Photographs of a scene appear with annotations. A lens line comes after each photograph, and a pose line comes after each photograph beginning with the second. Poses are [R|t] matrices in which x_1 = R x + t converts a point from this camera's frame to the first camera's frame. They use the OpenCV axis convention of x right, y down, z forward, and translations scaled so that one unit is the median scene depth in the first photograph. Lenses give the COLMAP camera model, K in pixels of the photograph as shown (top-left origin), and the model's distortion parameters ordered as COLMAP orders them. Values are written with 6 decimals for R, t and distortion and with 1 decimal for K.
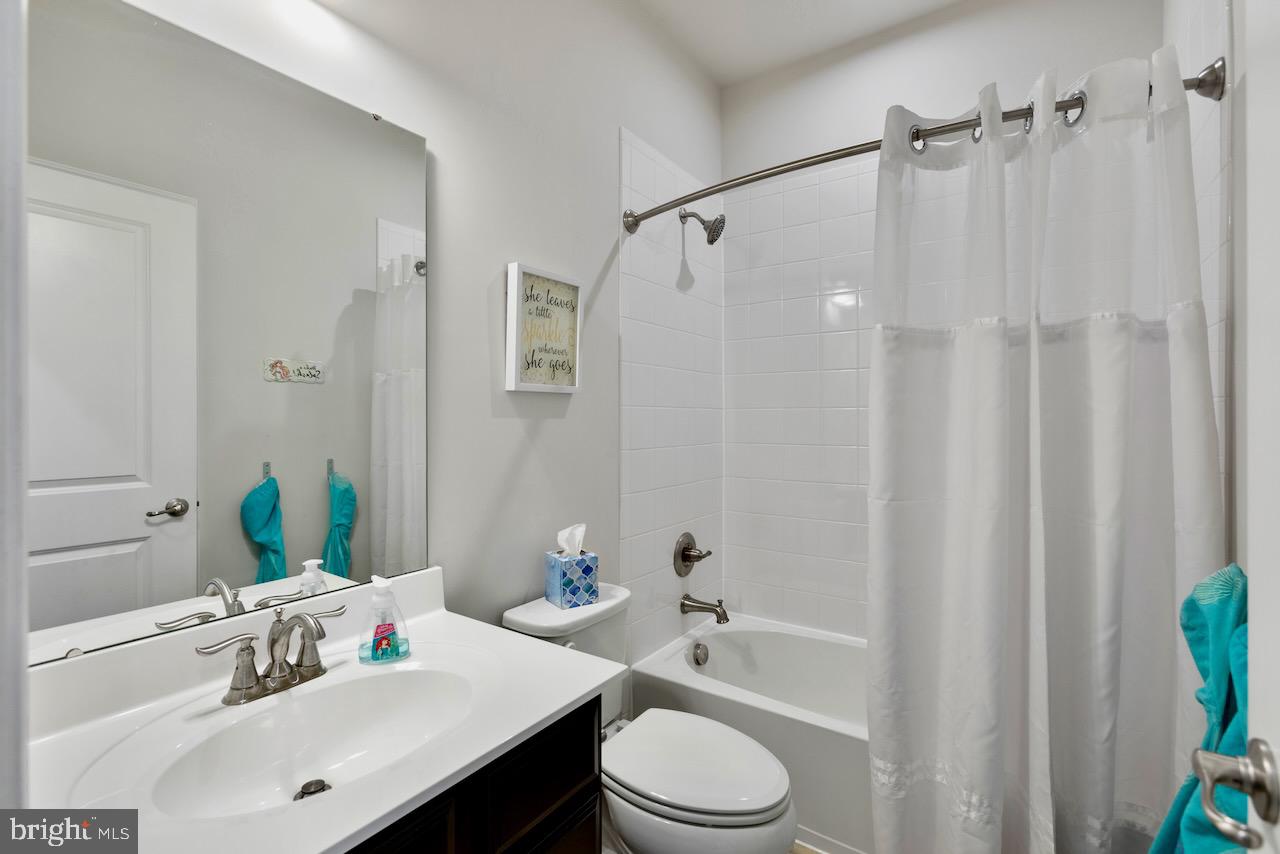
lens RADIAL K [[580.2, 0, 637.8], [0, 580.2, 407.1], [0, 0, 1]] dist [-0.004678, 0.002430]
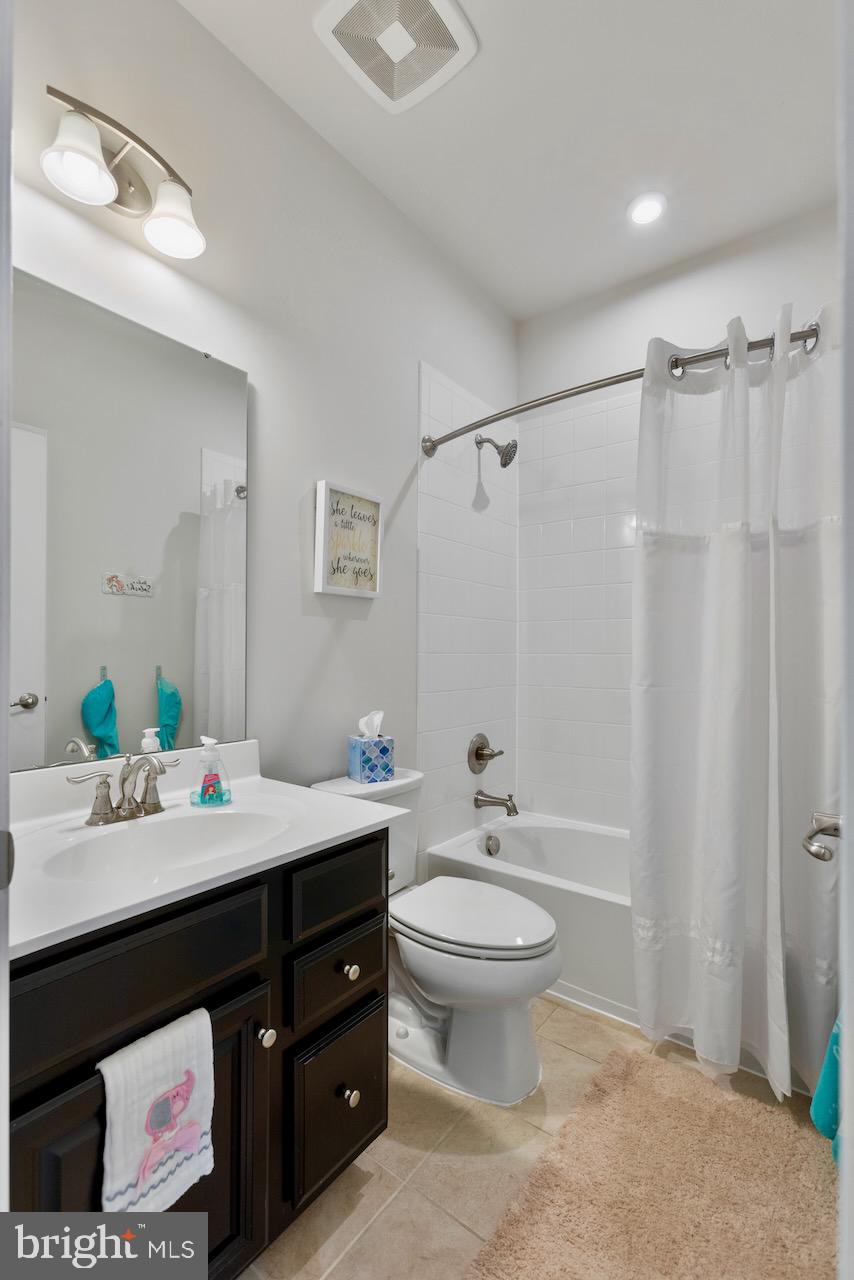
lens RADIAL K [[580.2, 0, 425.0], [0, 580.2, 638.7], [0, 0, 1]] dist [-0.004678, 0.002430]
pose [[0.998936, 0.005976, -0.045732, 0.046618], [-0.006152, 0.999974, -0.003712, 0.071317], [0.045709, 0.003990, 0.998947, -0.143478]]
